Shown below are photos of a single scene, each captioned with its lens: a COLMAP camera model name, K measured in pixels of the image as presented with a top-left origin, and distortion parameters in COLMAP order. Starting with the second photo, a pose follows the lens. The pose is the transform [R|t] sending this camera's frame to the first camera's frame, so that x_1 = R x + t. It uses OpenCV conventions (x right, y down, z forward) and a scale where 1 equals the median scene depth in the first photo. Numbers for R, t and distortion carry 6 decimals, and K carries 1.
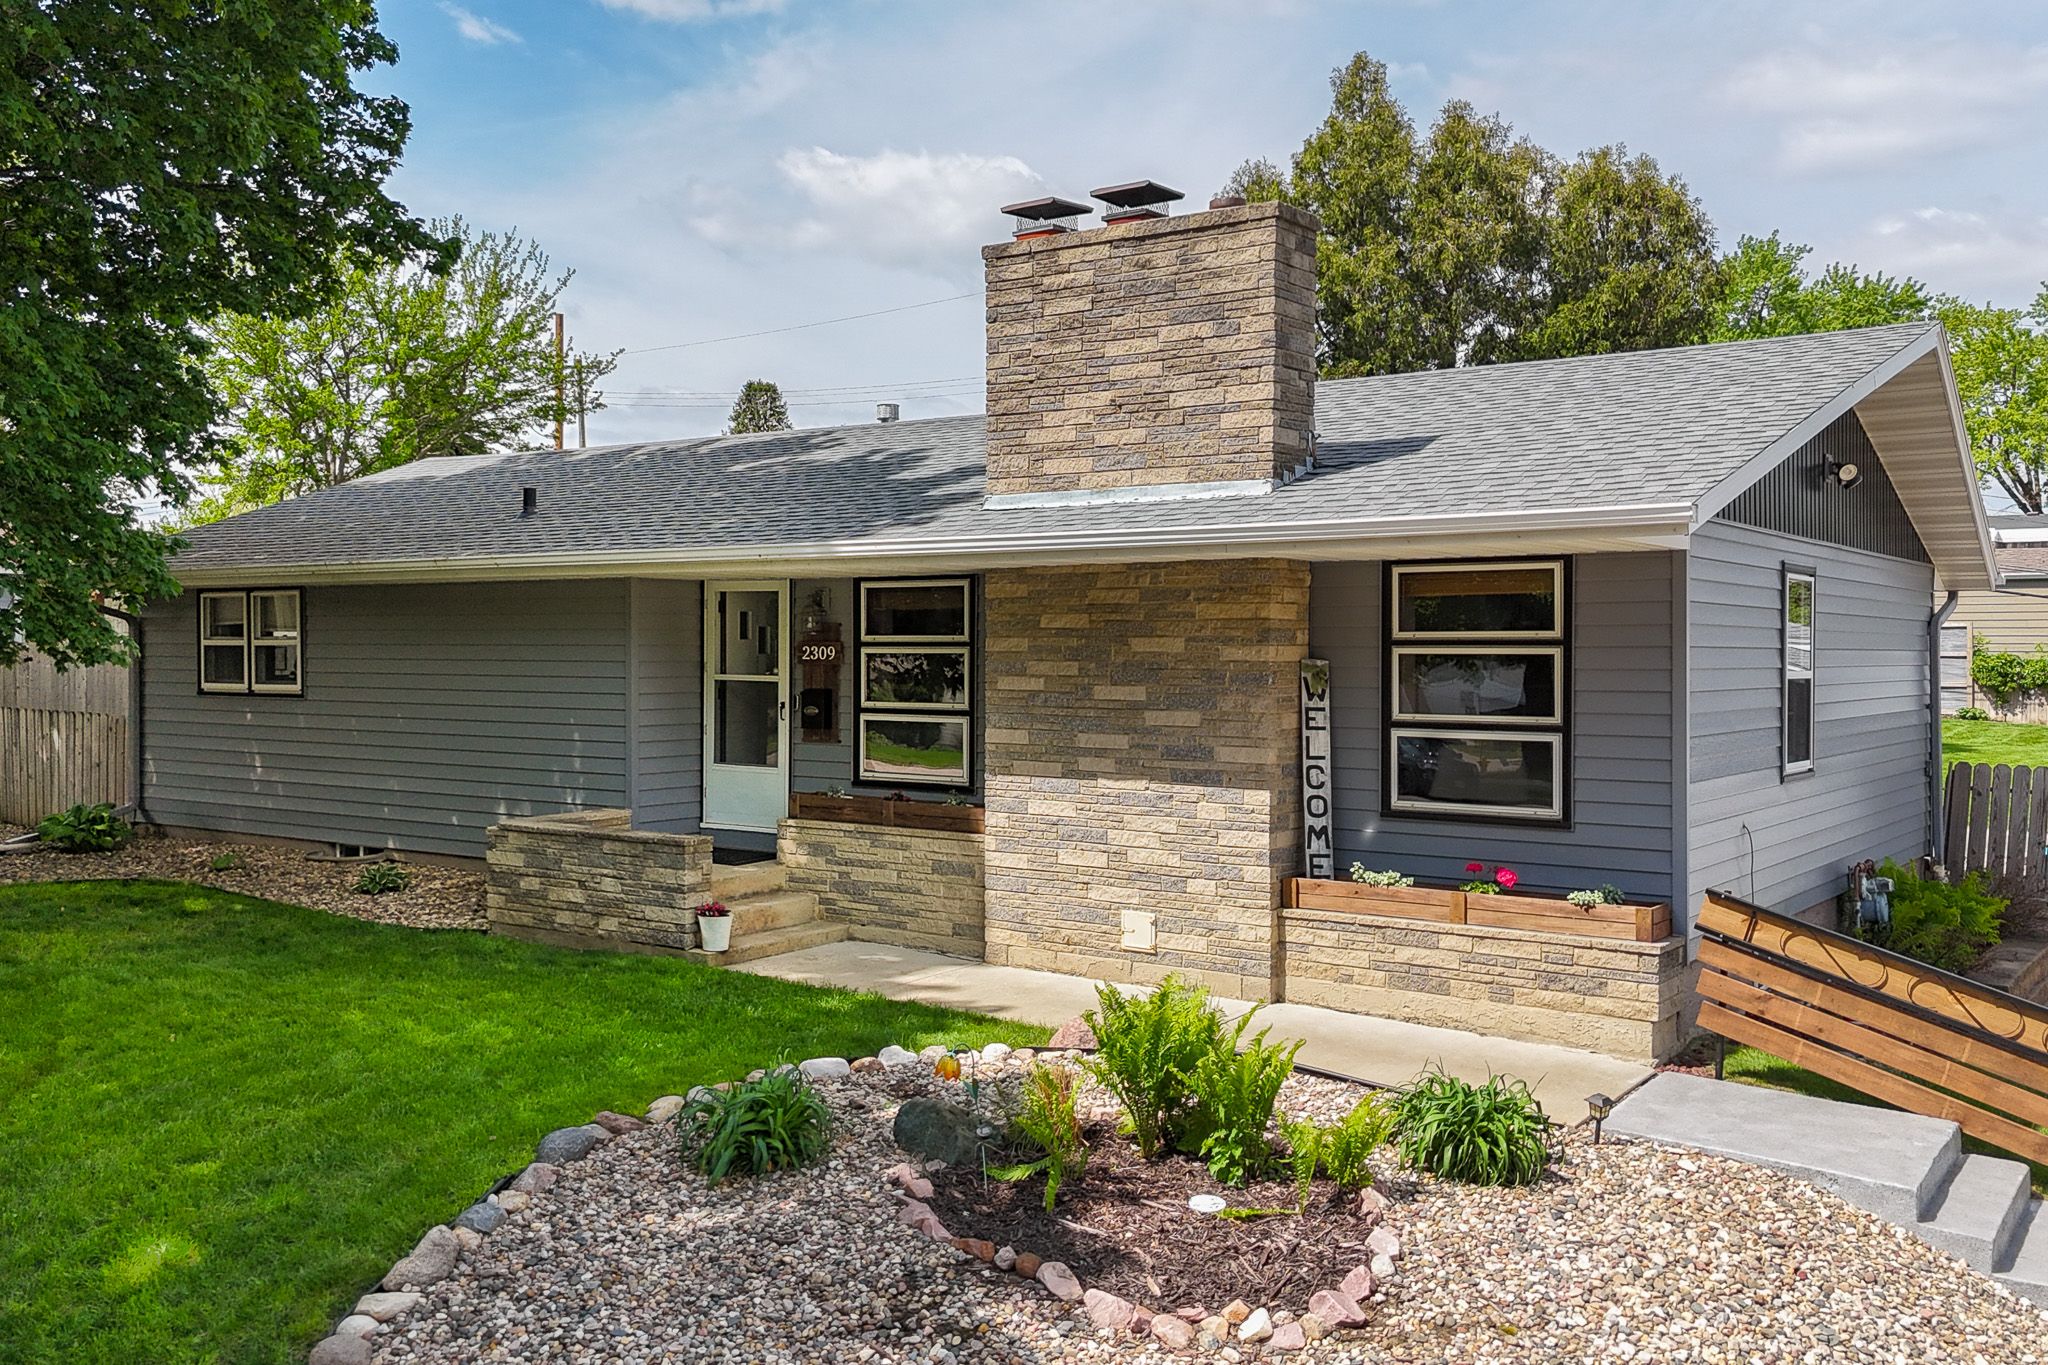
lens RADIAL K [[1848.2, 0, 932.6], [0, 1848.2, 658.7], [0, 0, 1]] dist [0.122708, -0.219223]
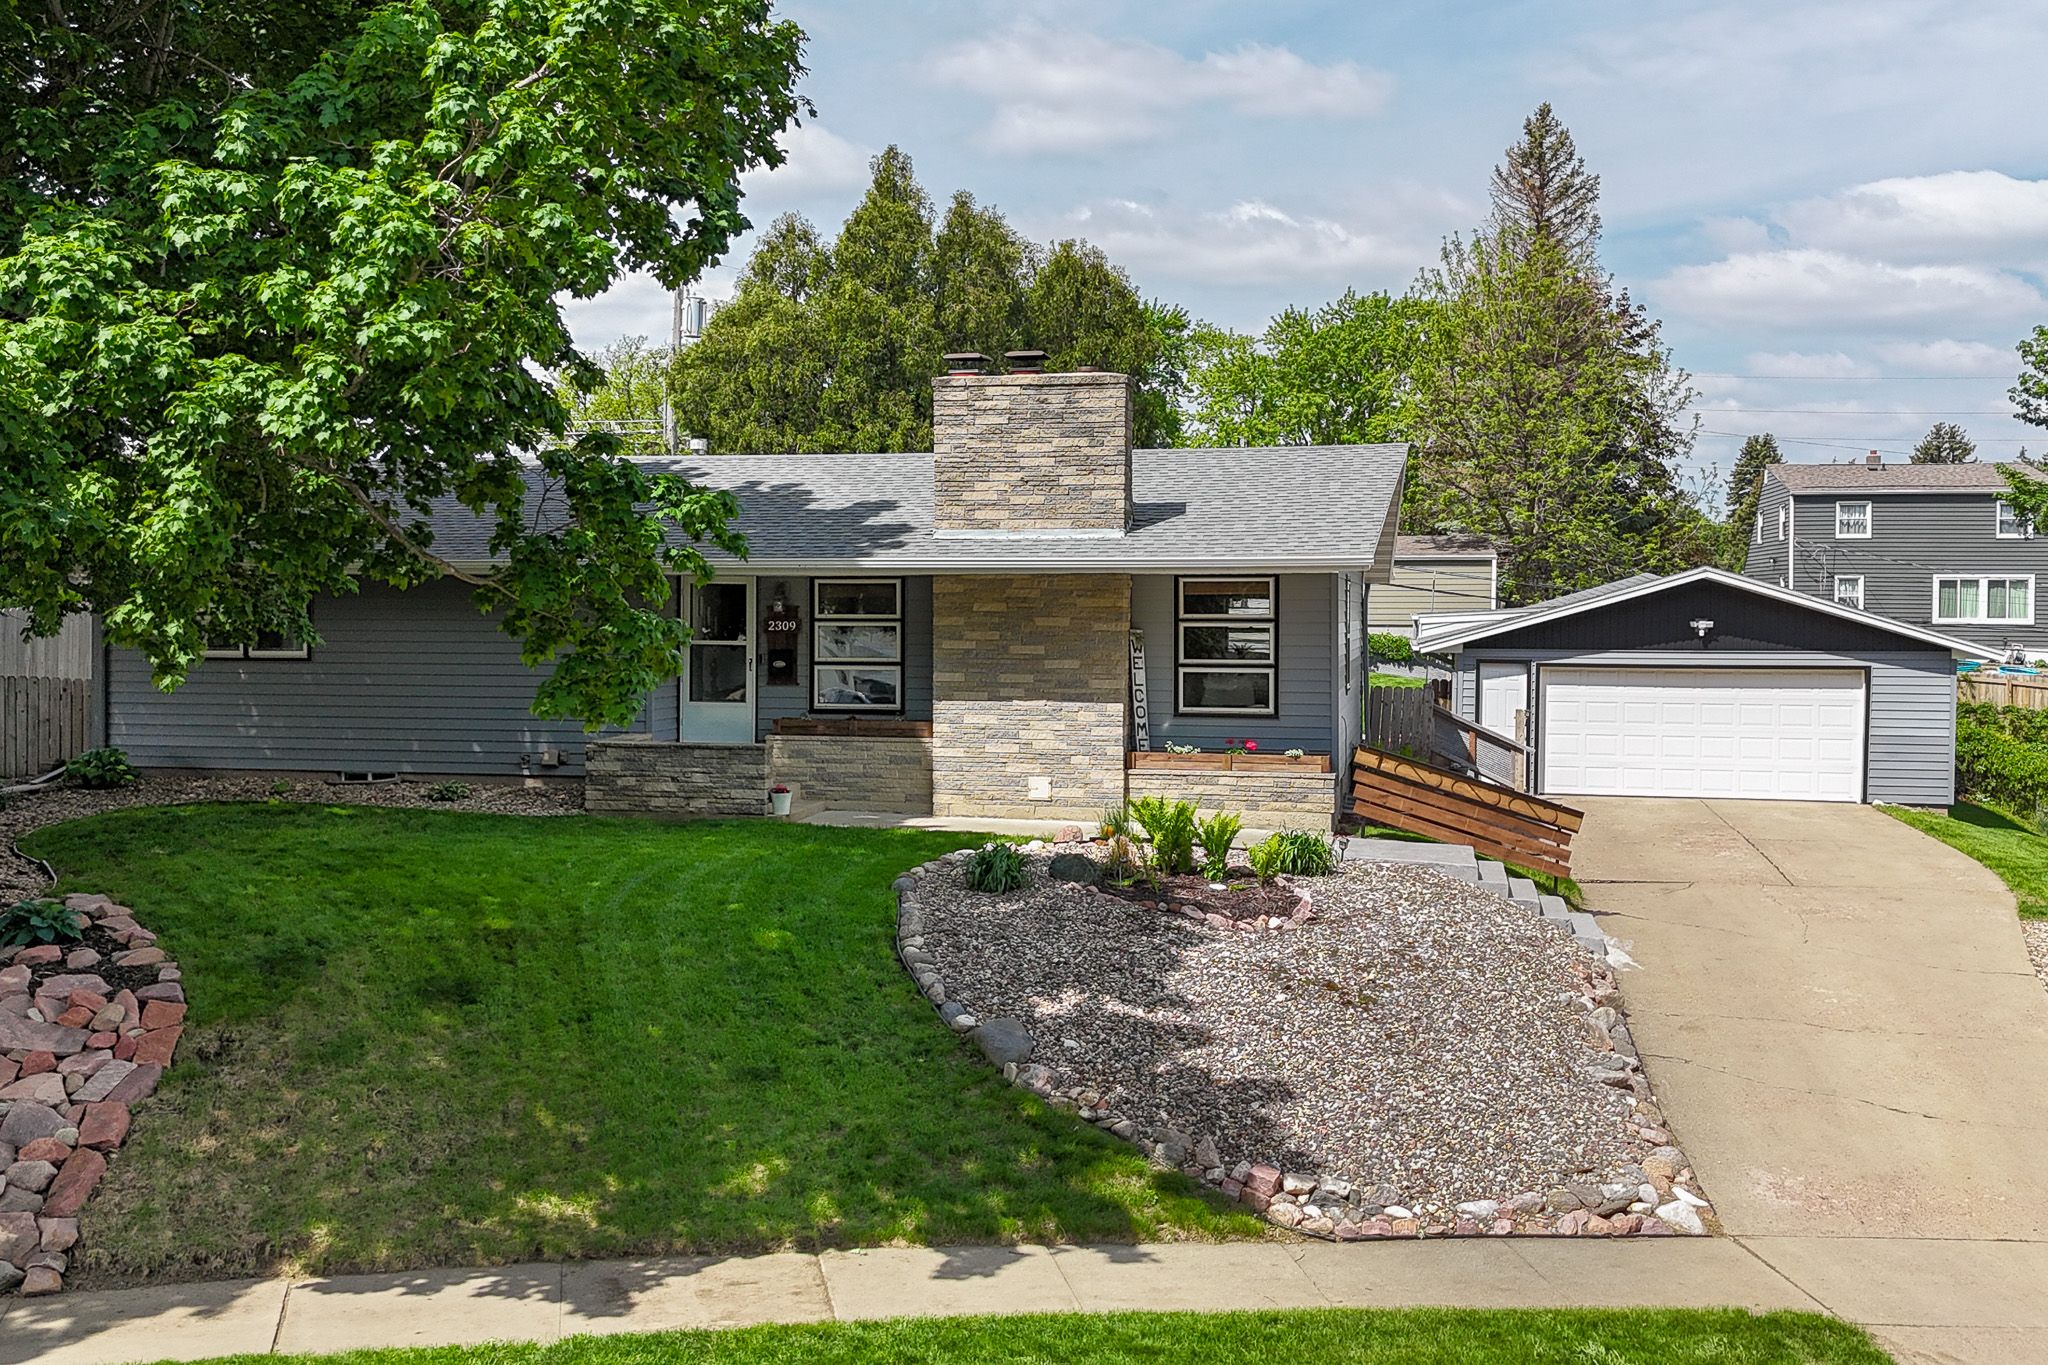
lens RADIAL K [[1946.7, 0, 982.8], [0, 1946.7, 607.4], [0, 0, 1]] dist [0.158037, -0.423709]
pose [[0.912693, -0.001714, 0.408642, -0.666322], [0.002750, 0.999994, -0.001946, -0.017005], [-0.408637, 0.002900, 0.912693, -0.616938]]
